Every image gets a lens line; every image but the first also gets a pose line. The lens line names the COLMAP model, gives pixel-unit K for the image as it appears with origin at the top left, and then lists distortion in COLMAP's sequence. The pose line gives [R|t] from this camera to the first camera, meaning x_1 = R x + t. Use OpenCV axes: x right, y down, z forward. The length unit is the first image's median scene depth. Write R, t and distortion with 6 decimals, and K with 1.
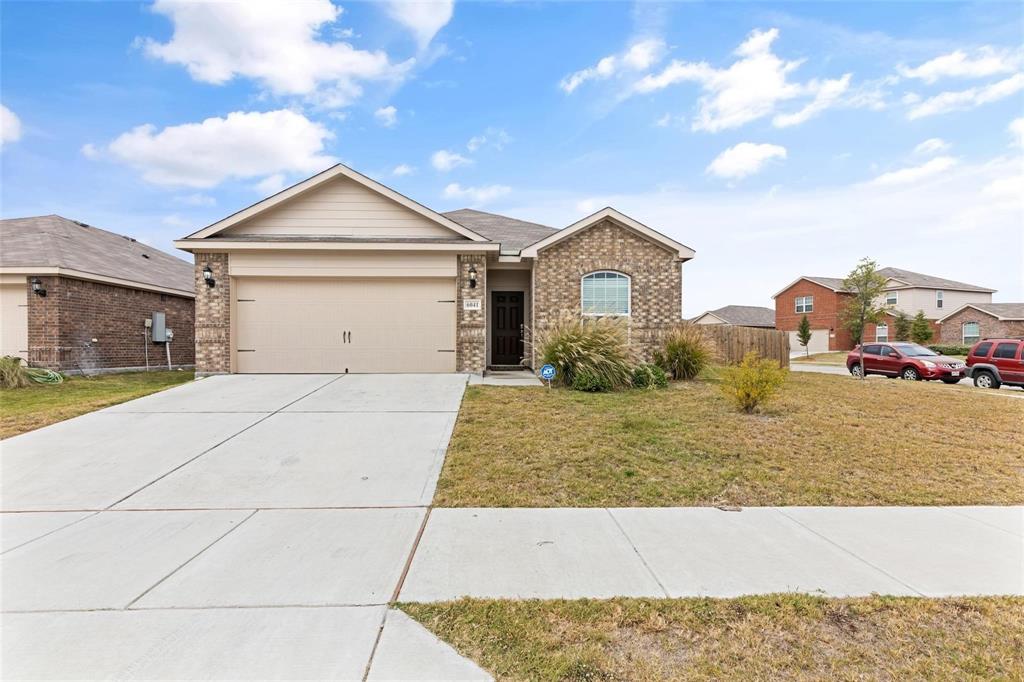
lens RADIAL K [[469.5, 0, 512.7], [0, 469.5, 342.0], [0, 0, 1]] dist [0.002425, 0.001492]
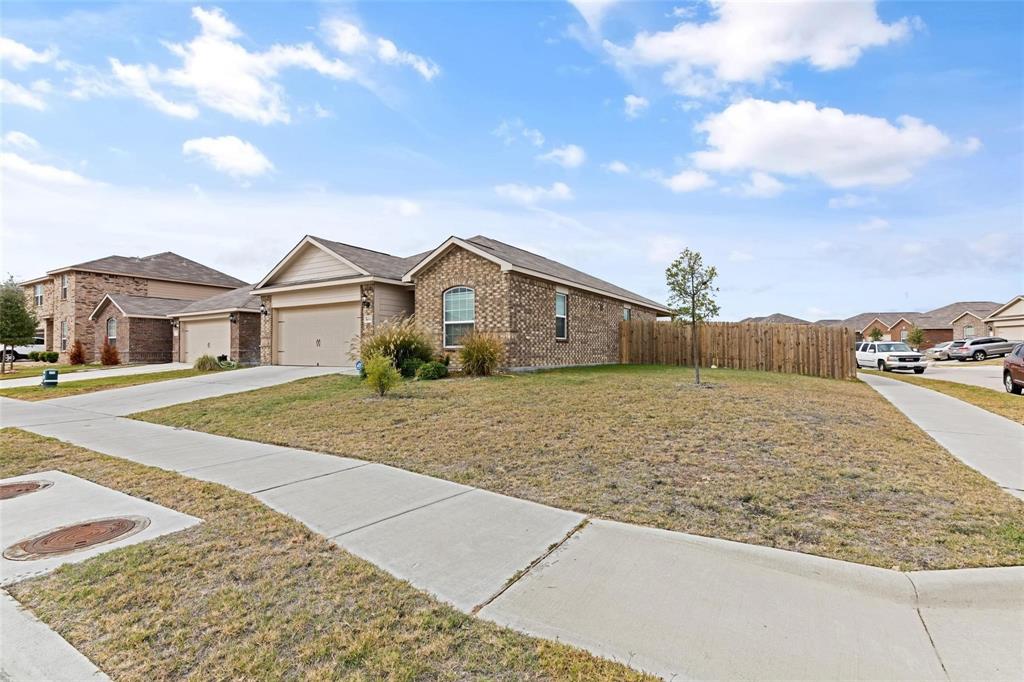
lens RADIAL K [[469.5, 0, 512.7], [0, 469.5, 341.0], [0, 0, 1]] dist [0.002425, 0.001492]
pose [[0.832854, -0.014562, -0.553302, 1.007692], [0.008587, 0.999873, -0.013389, 0.009295], [0.553427, 0.006400, 0.832873, 0.050436]]
